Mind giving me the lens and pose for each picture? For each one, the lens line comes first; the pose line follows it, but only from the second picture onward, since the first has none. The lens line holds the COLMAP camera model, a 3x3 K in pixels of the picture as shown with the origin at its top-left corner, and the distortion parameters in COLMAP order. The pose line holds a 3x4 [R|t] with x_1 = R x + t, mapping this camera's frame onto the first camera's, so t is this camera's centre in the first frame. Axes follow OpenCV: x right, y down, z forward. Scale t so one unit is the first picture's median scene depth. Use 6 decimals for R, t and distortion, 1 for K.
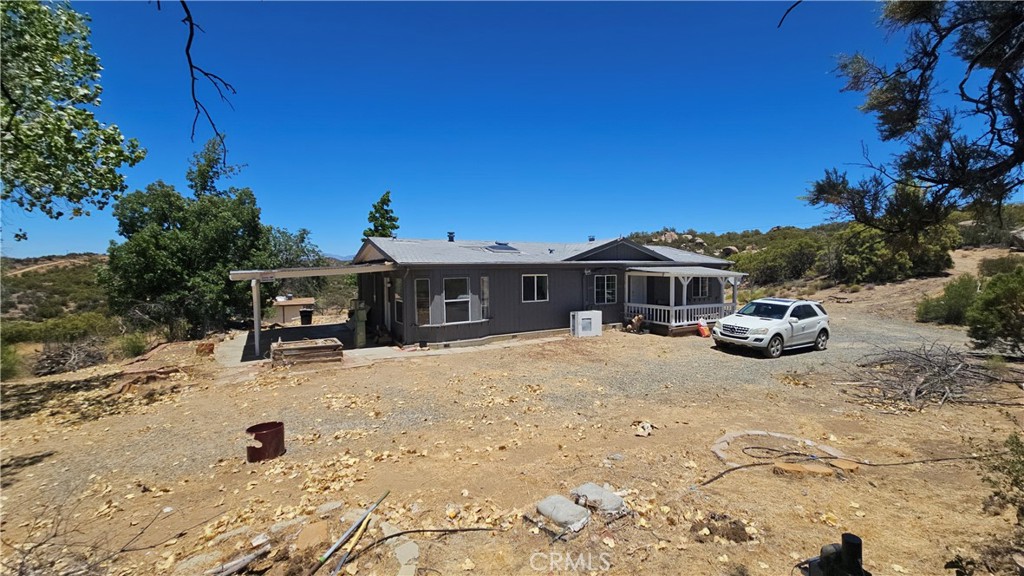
lens RADIAL K [[411.6, 0, 510.5], [0, 411.6, 285.9], [0, 0, 1]] dist [-0.000834, -0.000334]
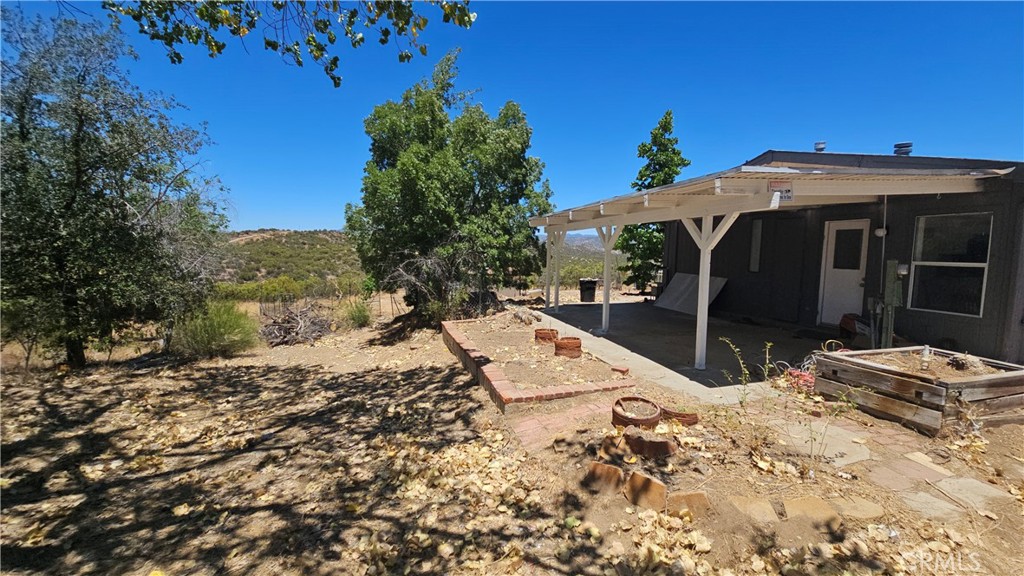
lens RADIAL K [[411.6, 0, 513.9], [0, 411.6, 288.5], [0, 0, 1]] dist [-0.000834, -0.000334]
pose [[0.964187, 0.044144, -0.261526, -1.291087], [-0.028985, 0.997684, 0.061542, 0.101636], [0.263637, -0.051758, 0.963233, 0.925862]]
